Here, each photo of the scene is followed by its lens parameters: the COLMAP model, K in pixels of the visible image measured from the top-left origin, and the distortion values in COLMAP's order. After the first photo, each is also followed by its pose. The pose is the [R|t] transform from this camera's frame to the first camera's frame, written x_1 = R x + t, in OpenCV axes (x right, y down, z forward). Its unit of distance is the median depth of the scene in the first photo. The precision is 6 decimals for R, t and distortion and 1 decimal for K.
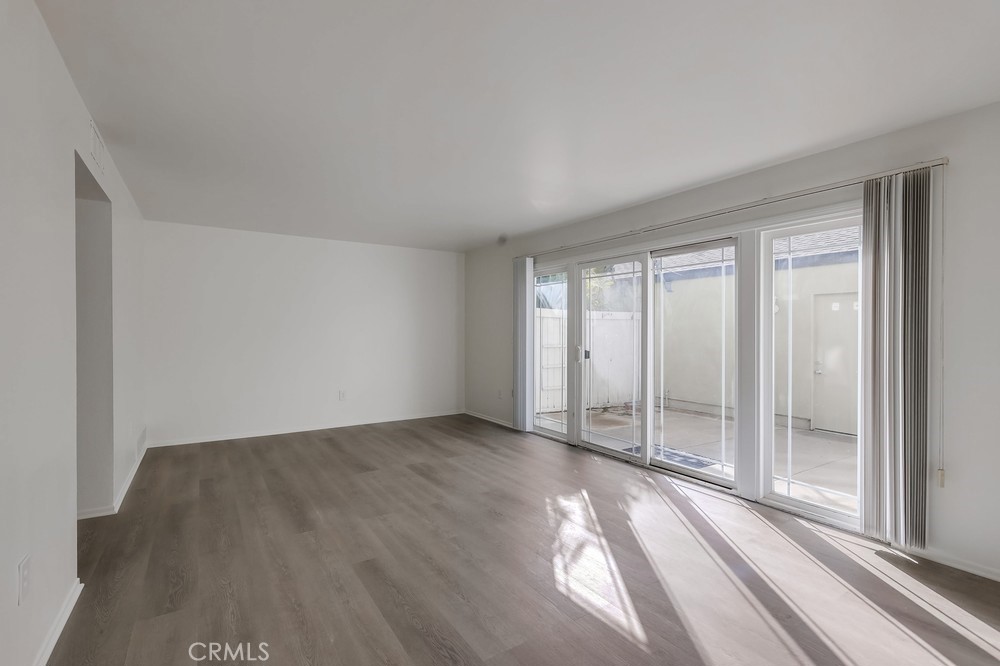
lens RADIAL K [[452.3, 0, 496.5], [0, 452.3, 331.8], [0, 0, 1]] dist [0.002266, 0.000383]
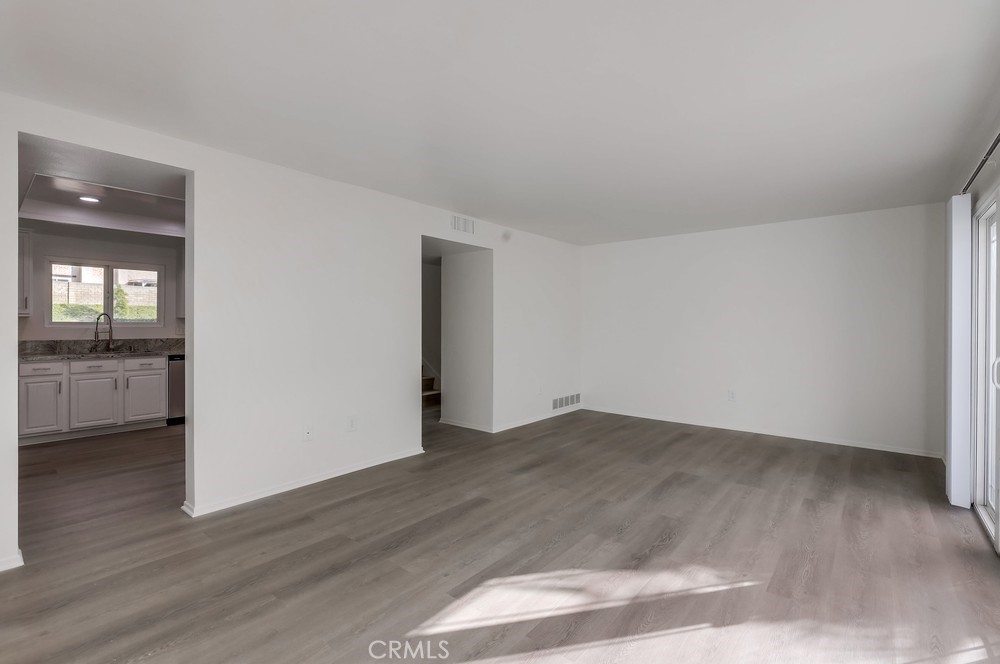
lens RADIAL K [[452.3, 0, 494.3], [0, 452.3, 328.6], [0, 0, 1]] dist [0.002266, 0.000383]
pose [[0.277285, 0.002076, -0.960785, 0.732556], [-0.000519, 0.999998, 0.002011, 0.001154], [0.960787, -0.000059, 0.277286, 0.477789]]
